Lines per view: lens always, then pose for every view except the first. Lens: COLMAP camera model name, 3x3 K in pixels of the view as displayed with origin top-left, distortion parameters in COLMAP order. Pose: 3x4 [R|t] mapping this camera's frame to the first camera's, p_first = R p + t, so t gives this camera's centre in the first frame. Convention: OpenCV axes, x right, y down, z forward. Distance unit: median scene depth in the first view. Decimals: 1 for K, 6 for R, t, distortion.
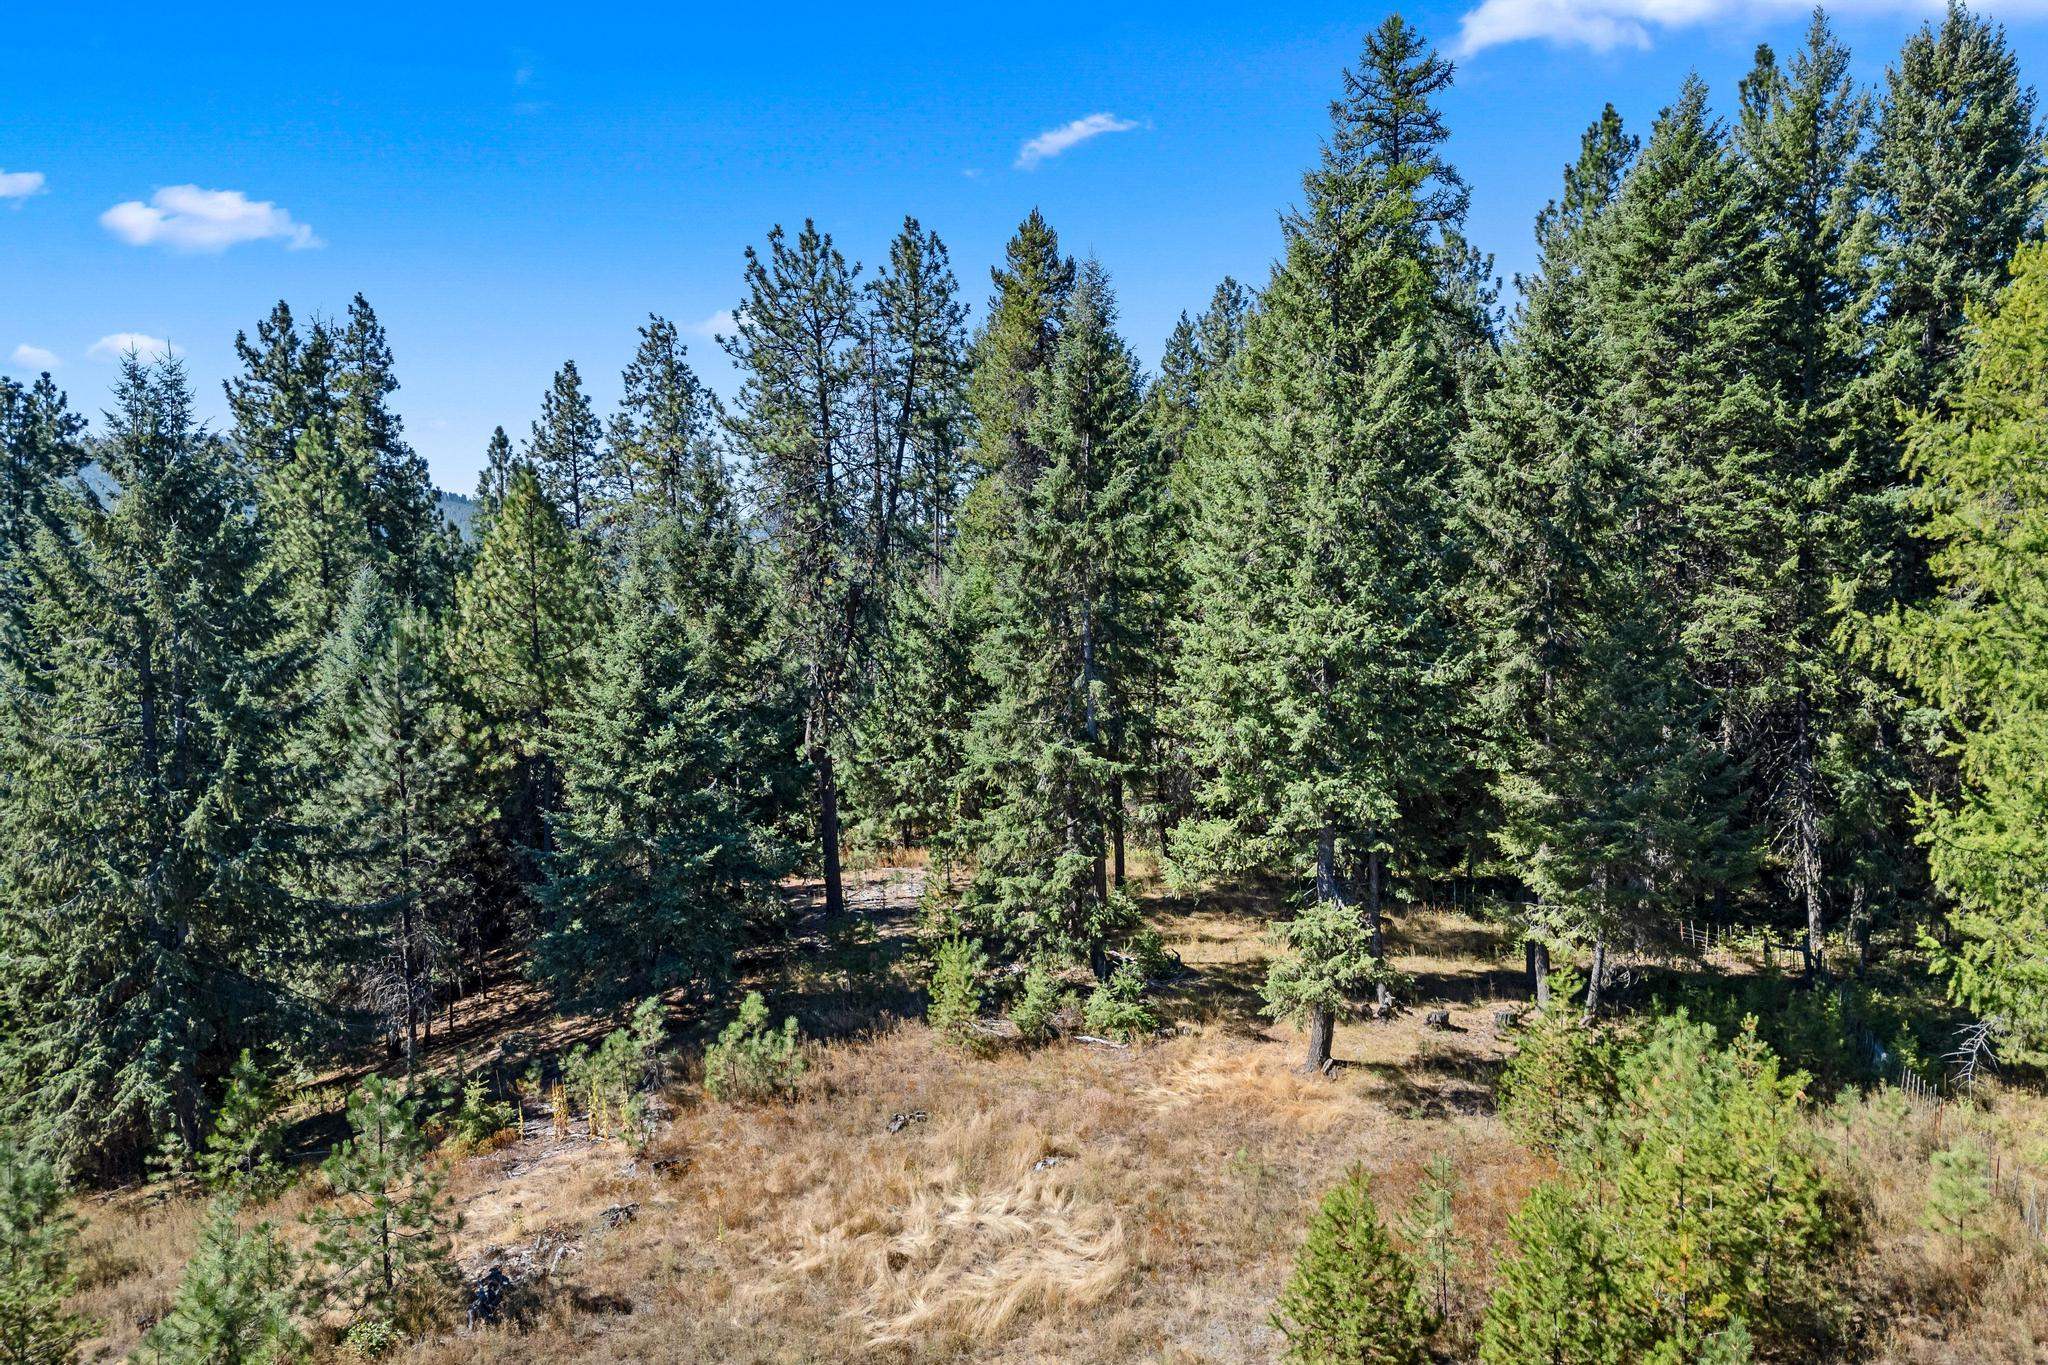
lens RADIAL K [[1438.6, 0, 1024.0], [0, 1438.6, 682.5], [0, 0, 1]] dist [0.083012, -0.080500]
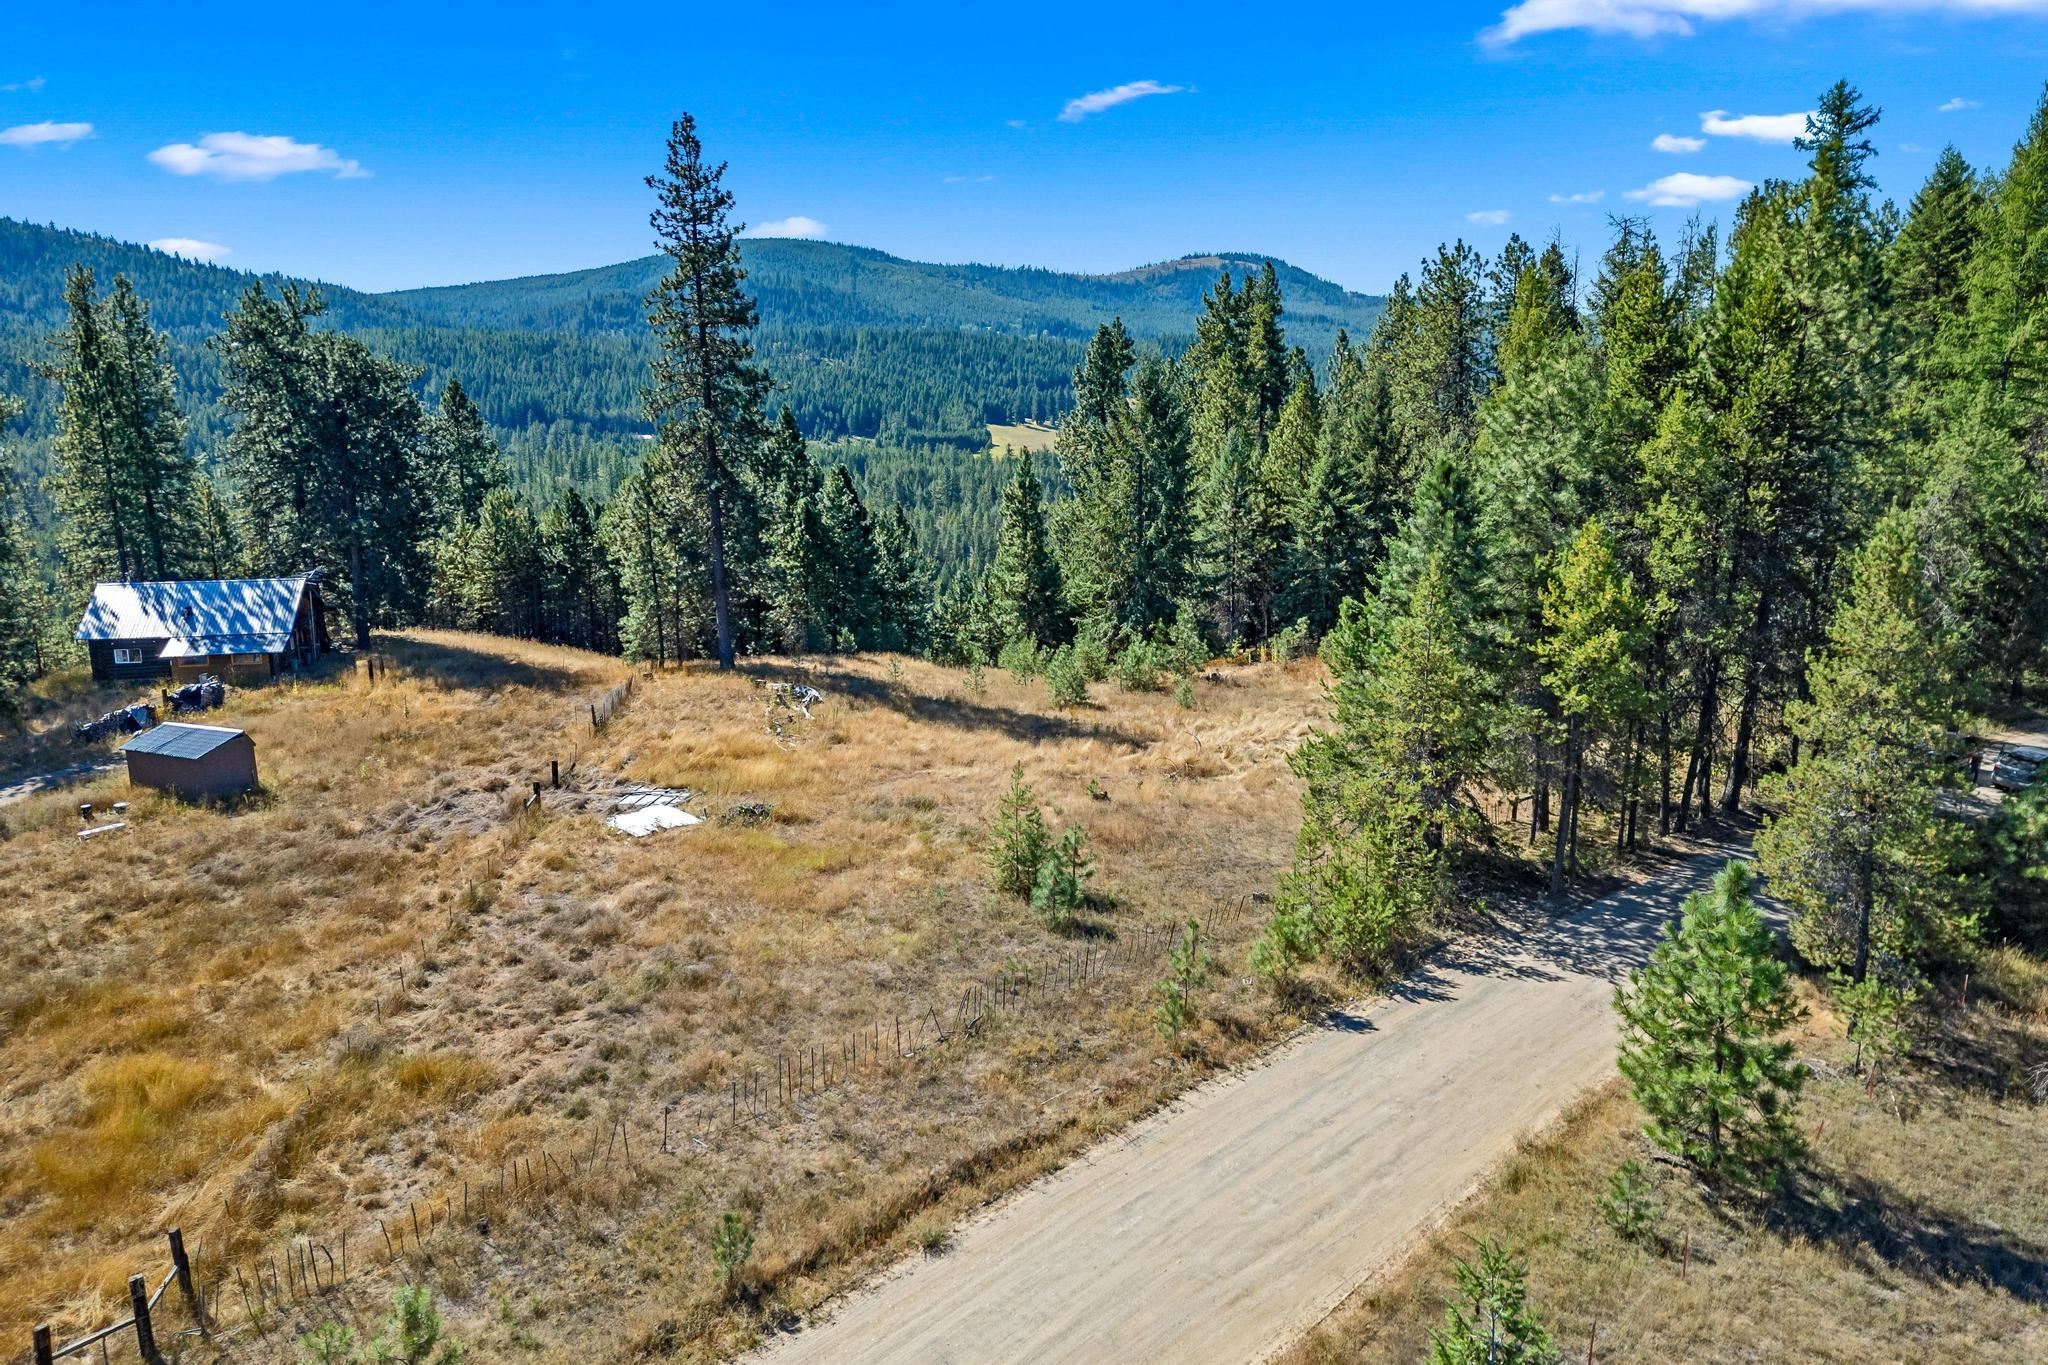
lens RADIAL K [[1438.6, 0, 1024.0], [0, 1438.6, 682.5], [0, 0, 1]] dist [0.083012, -0.080500]
pose [[0.798076, 0.124421, -0.589572, 0.711113], [-0.049214, 0.988640, 0.142020, 0.005813], [0.600544, -0.084328, 0.795132, -1.065779]]
